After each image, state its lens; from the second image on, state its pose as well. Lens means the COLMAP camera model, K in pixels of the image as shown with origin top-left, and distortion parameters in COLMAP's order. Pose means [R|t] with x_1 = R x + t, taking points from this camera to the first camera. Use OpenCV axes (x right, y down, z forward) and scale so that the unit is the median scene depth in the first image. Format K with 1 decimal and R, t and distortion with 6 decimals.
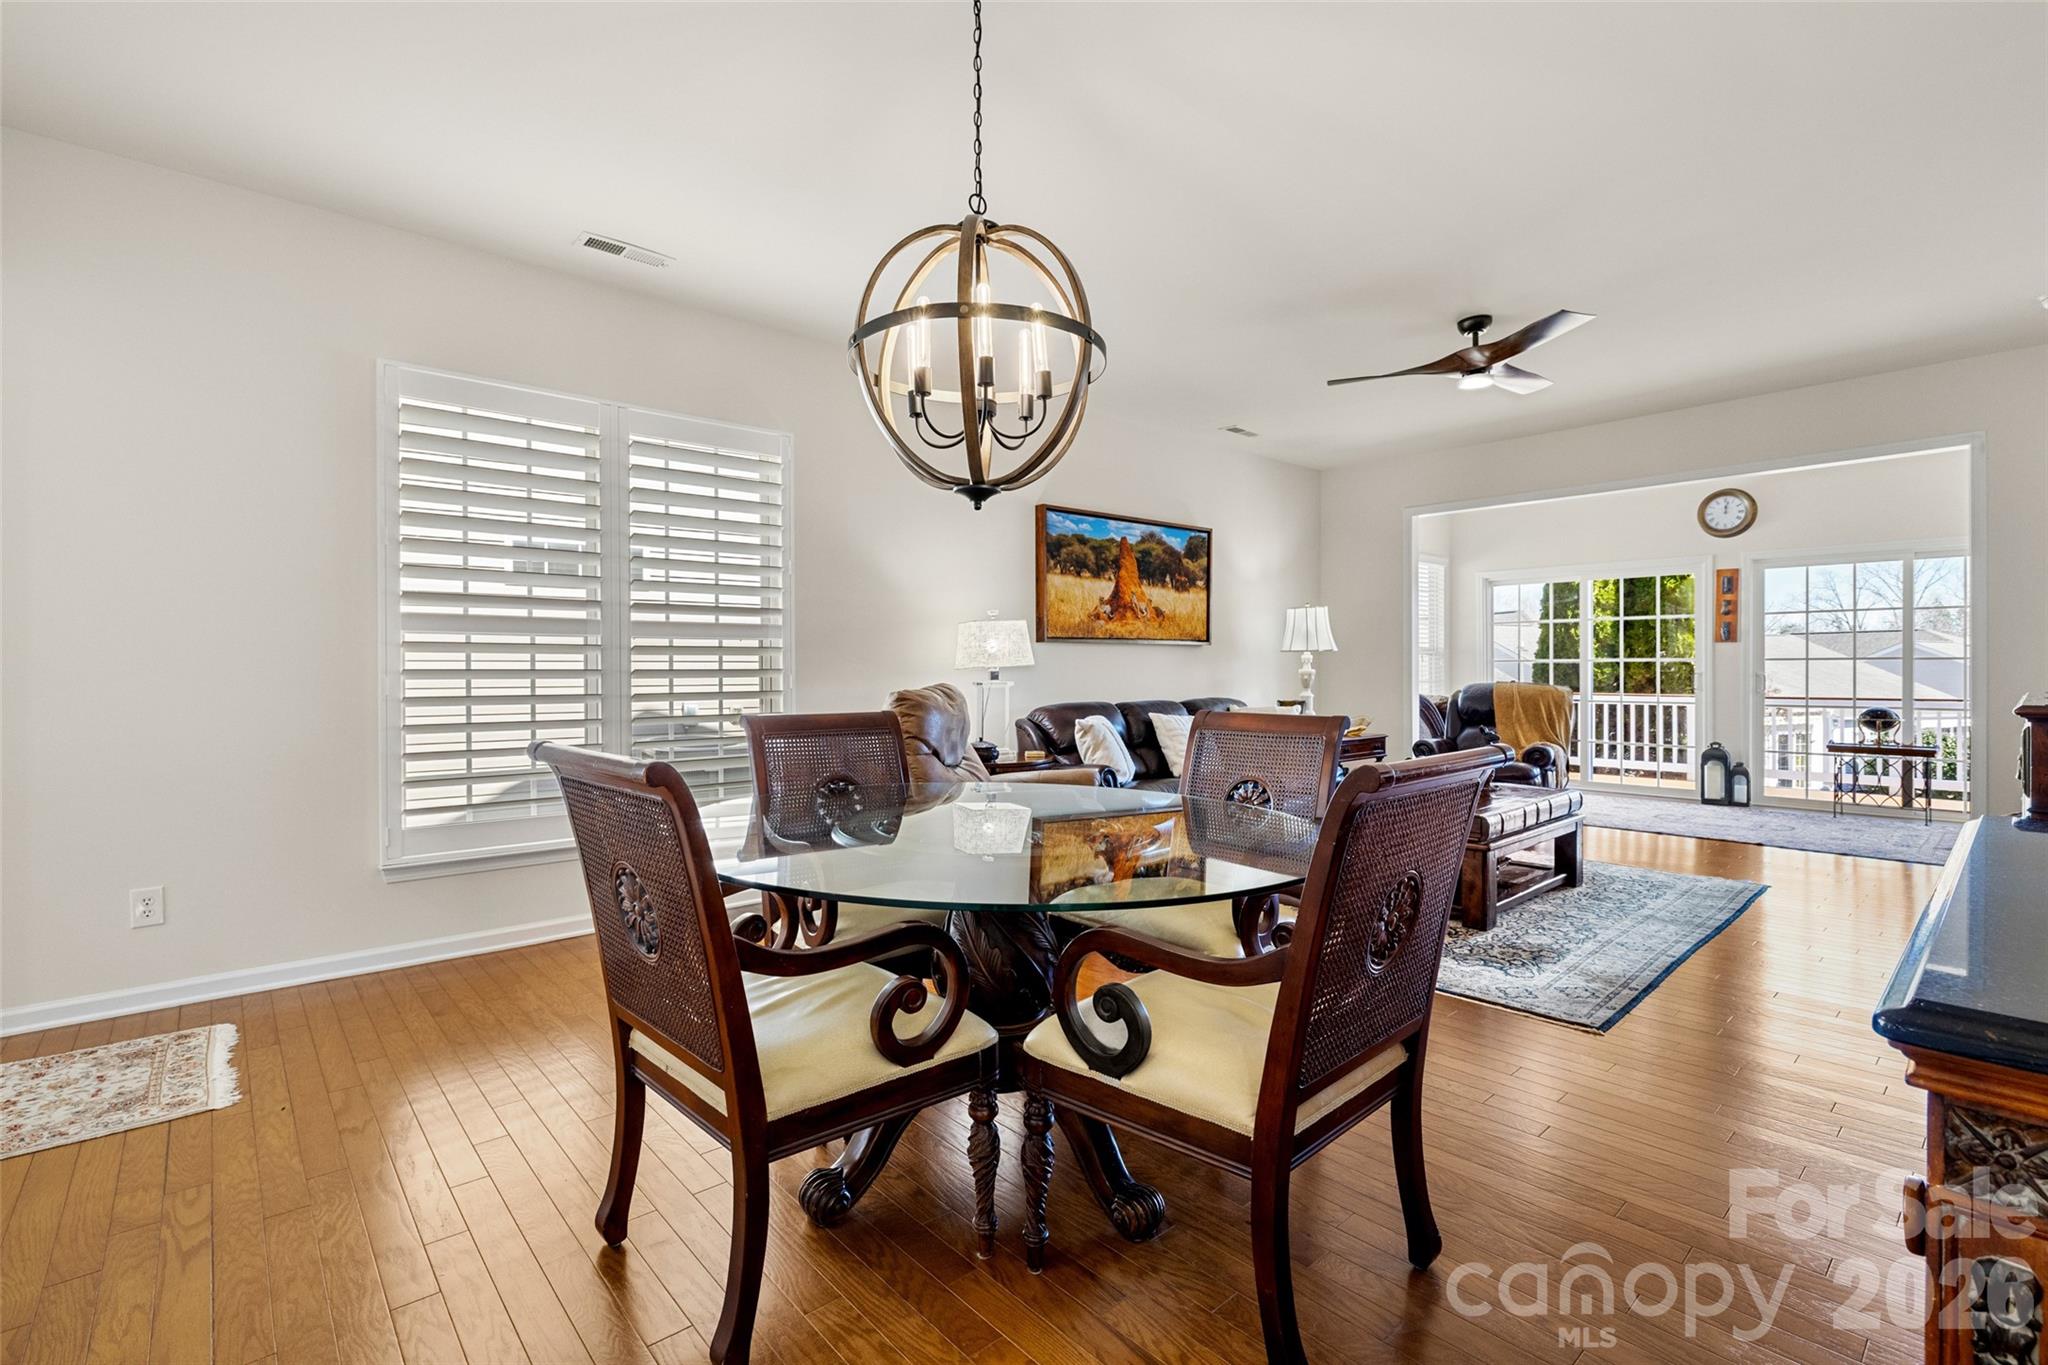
lens RADIAL K [[915.7, 0, 1017.4], [0, 915.7, 671.8], [0, 0, 1]] dist [-0.006257, 0.000375]
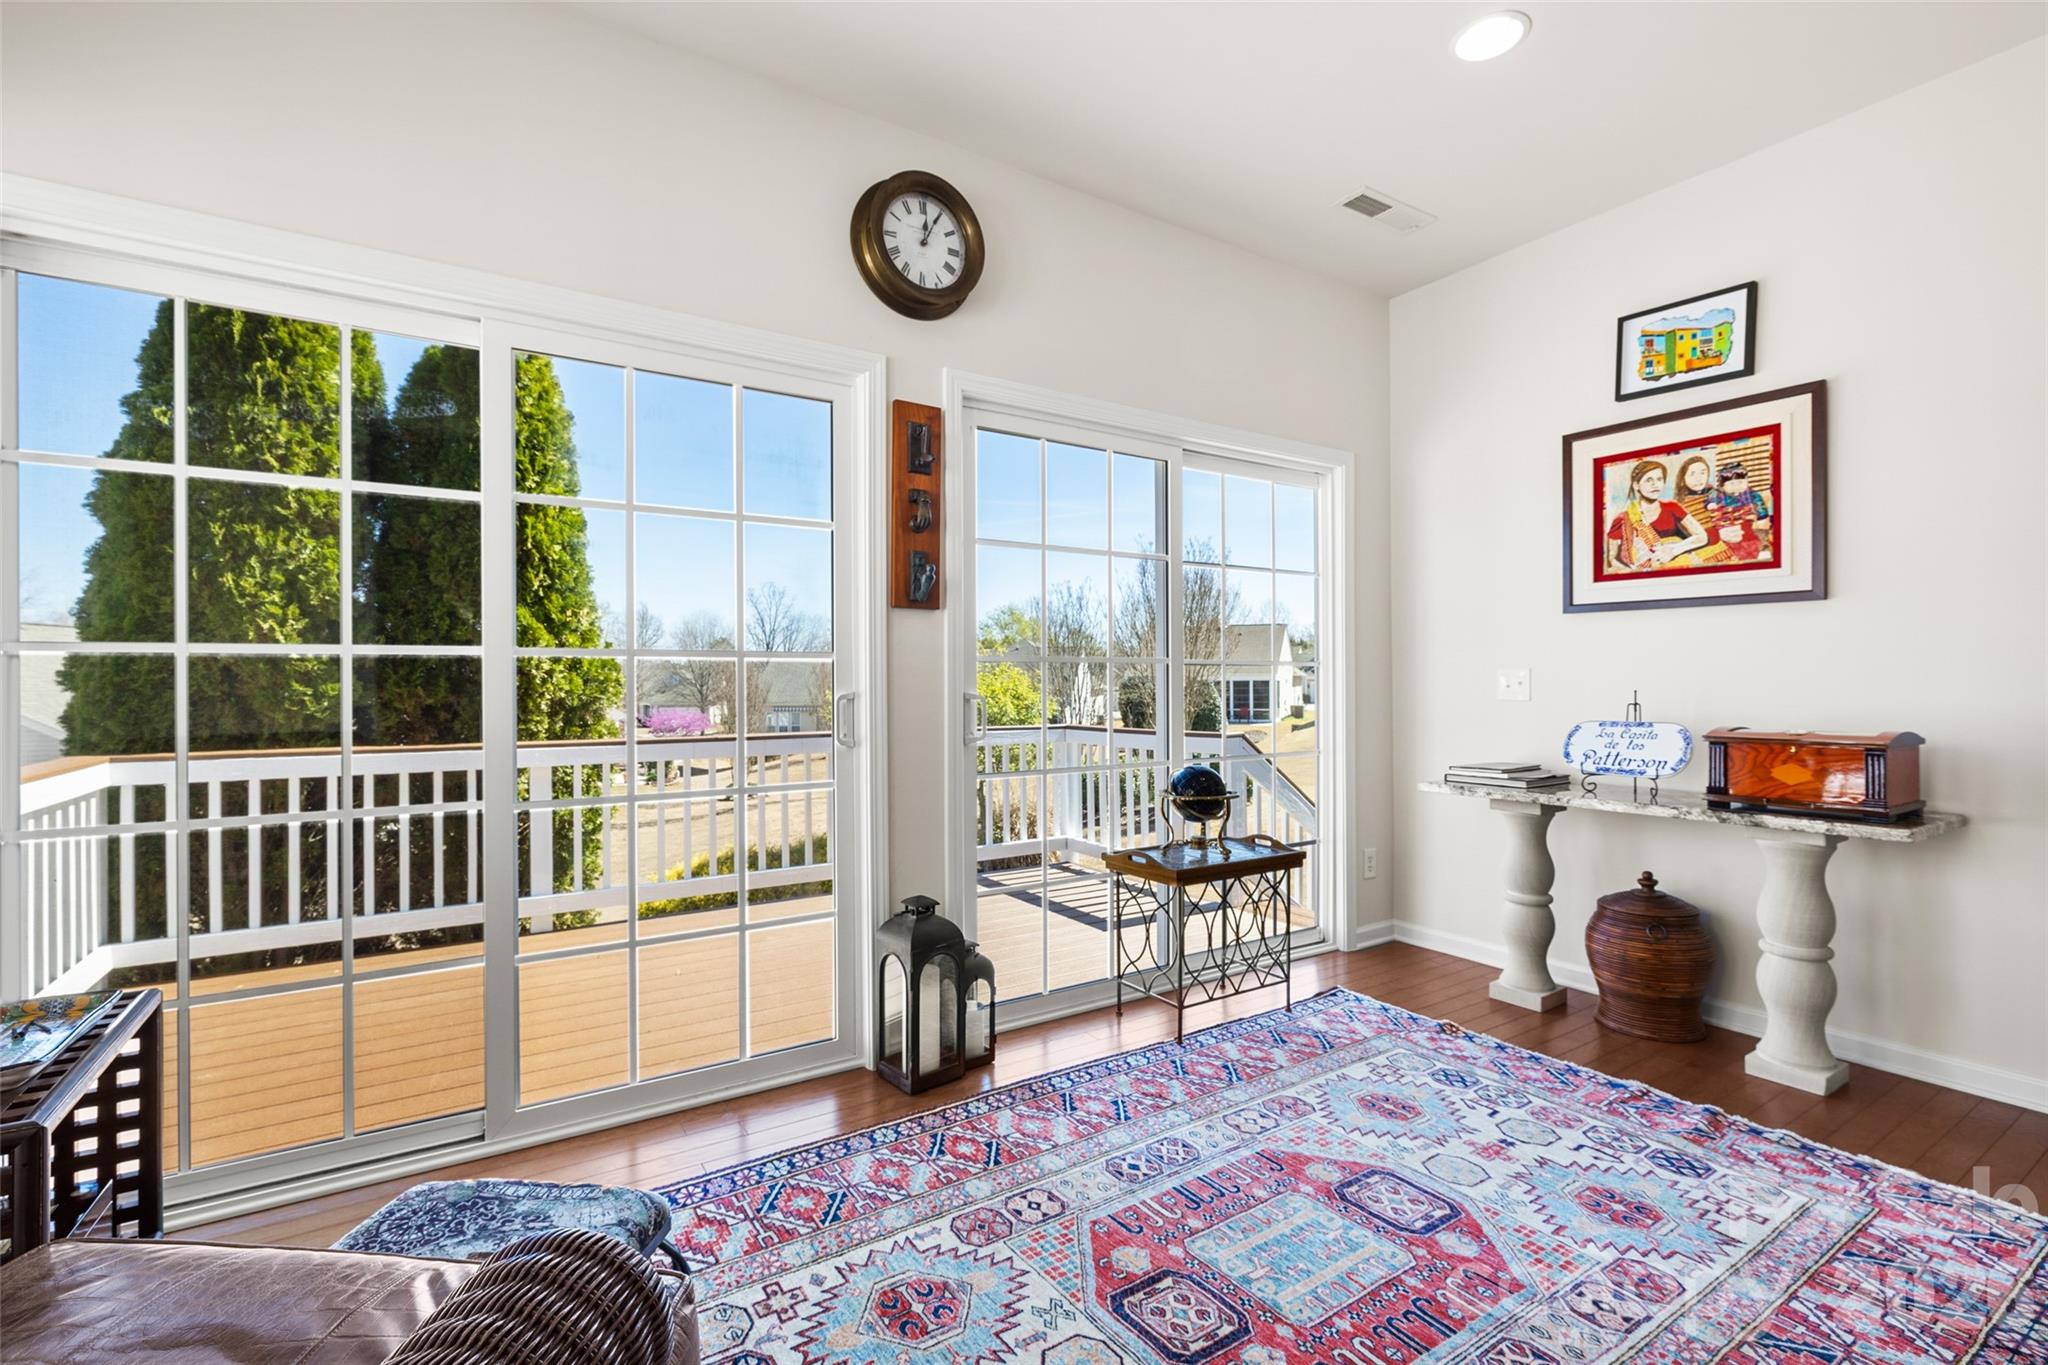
lens RADIAL K [[915.7, 0, 1017.4], [0, 915.7, 671.8], [0, 0, 1]] dist [-0.006257, 0.000375]
pose [[0.163434, 0.009135, 0.986512, 0.512755], [0.006378, 0.999926, -0.010316, -0.004039], [-0.986534, 0.007978, 0.163364, 1.077497]]
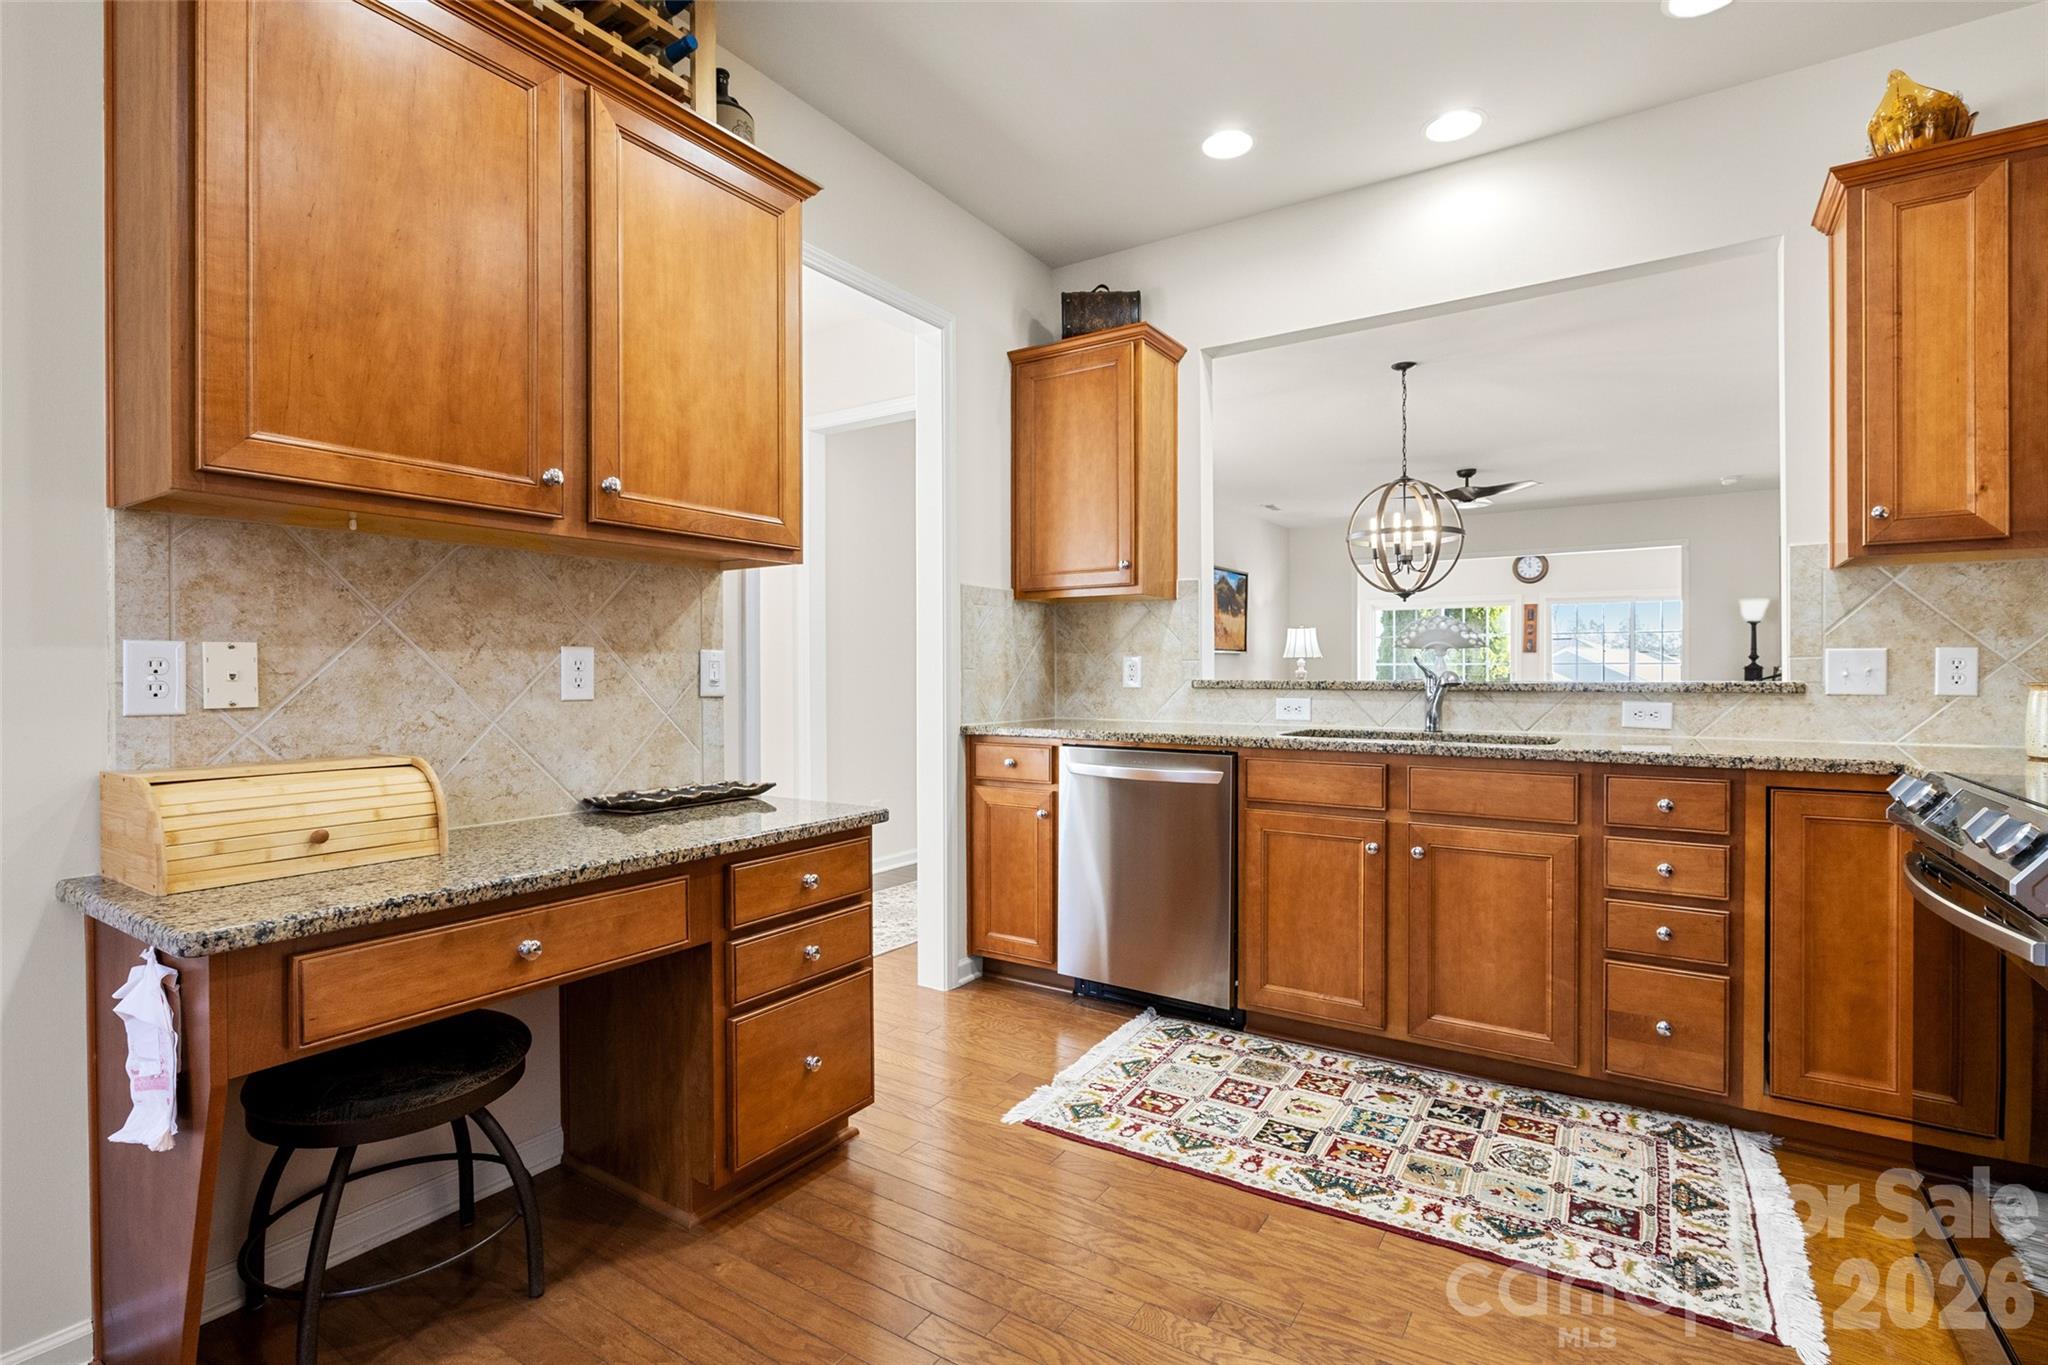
lens RADIAL K [[959.9, 0, 1024.0], [0, 959.9, 682.5], [0, 0, 1]] dist [-0.009262, 0.000027]
pose [[0.964029, -0.003658, 0.265770, -0.543482], [0.001650, 0.999968, 0.007778, 0.003872], [-0.265790, -0.007060, 0.964005, -0.369156]]
